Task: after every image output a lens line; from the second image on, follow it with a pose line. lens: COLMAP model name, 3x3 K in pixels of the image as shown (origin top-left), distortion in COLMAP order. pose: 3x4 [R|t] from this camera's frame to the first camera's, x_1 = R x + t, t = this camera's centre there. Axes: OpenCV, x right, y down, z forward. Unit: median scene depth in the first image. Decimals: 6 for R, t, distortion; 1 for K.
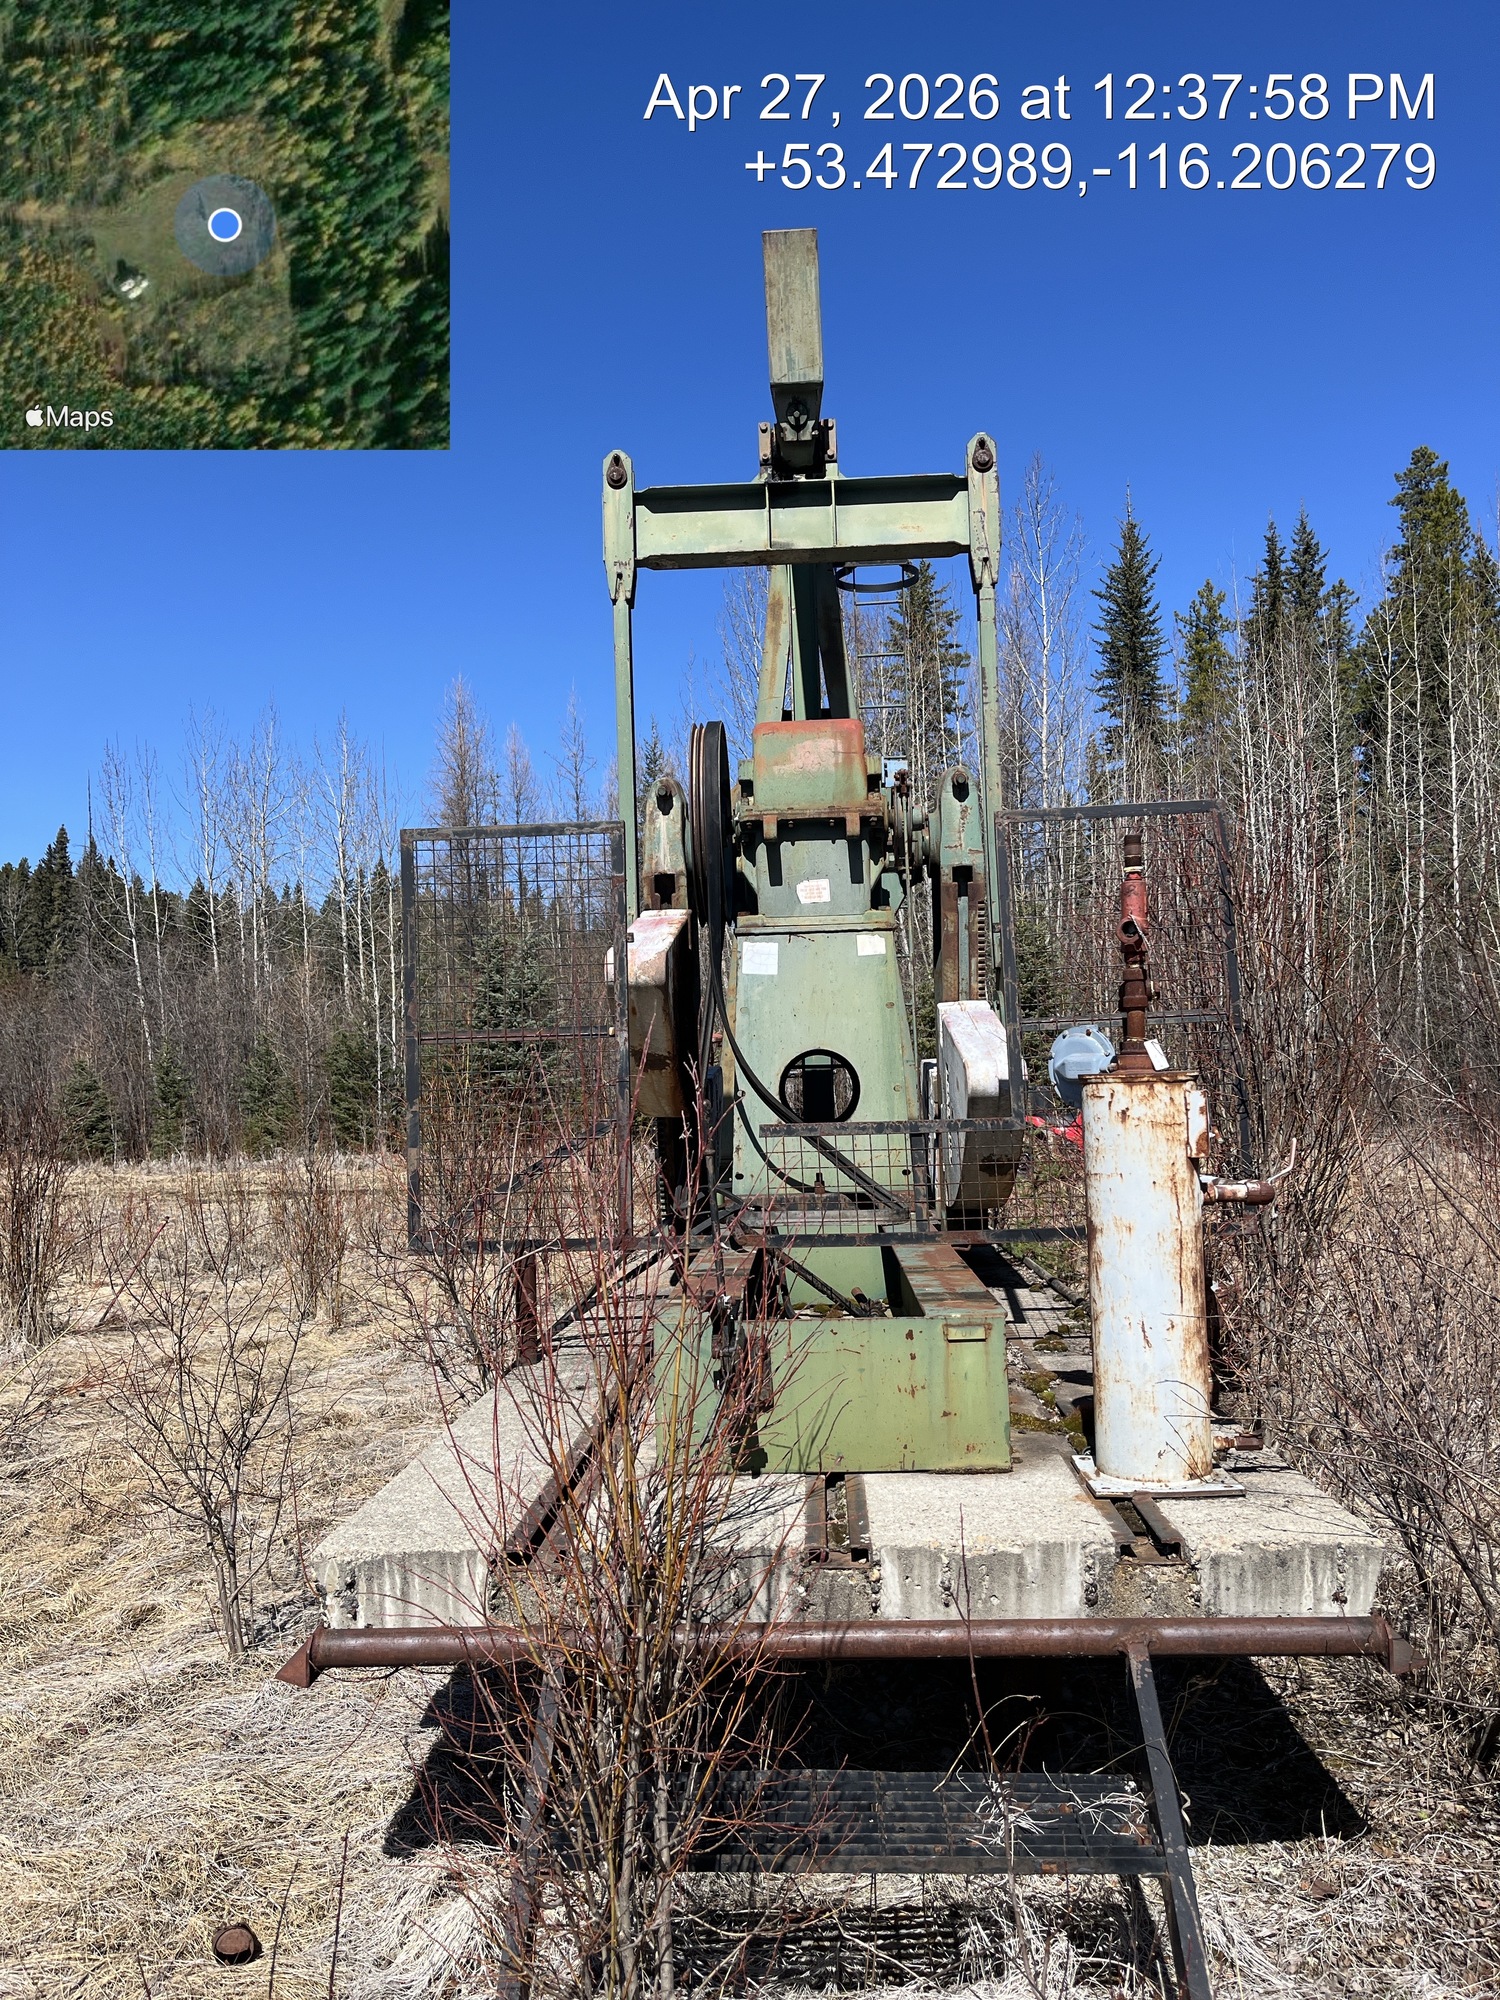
lens RADIAL K [[1502.0, 0, 759.3], [0, 1502.0, 1035.0], [0, 0, 1]] dist [0.051161, -0.080617]
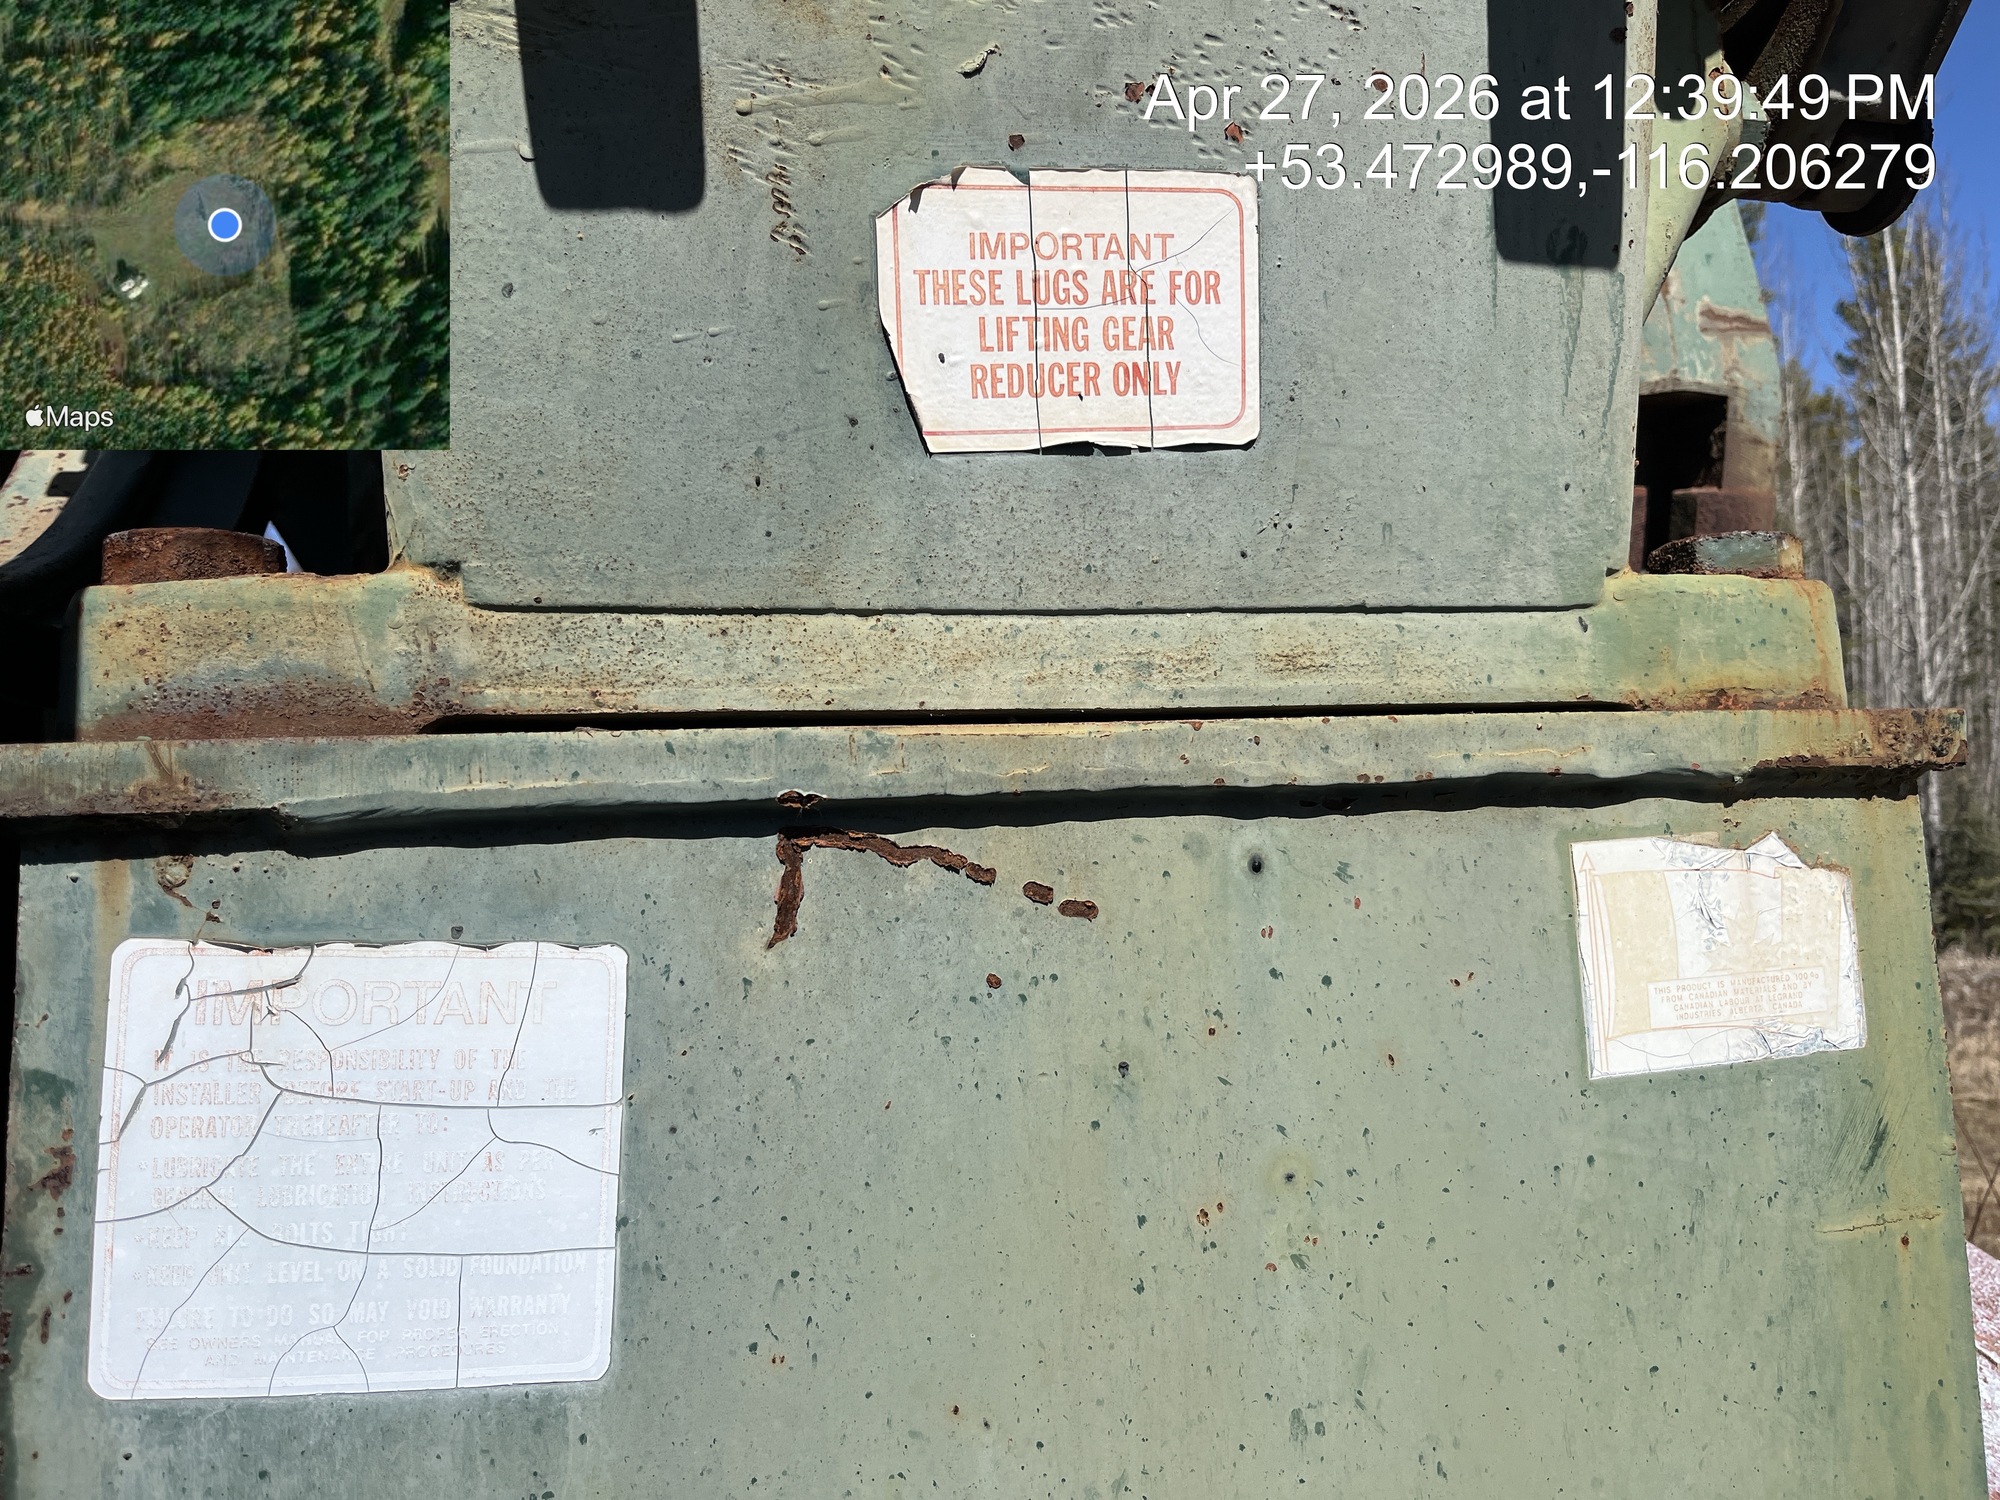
lens RADIAL K [[1528.2, 0, 1040.9], [0, 1528.2, 746.7], [0, 0, 1]] dist [0.040276, -0.093673]
pose [[0.964950, 0.013403, 0.262092, 0.010925], [-0.004762, 0.999425, -0.033579, -0.061964], [-0.262391, 0.031154, 0.964459, 0.831692]]
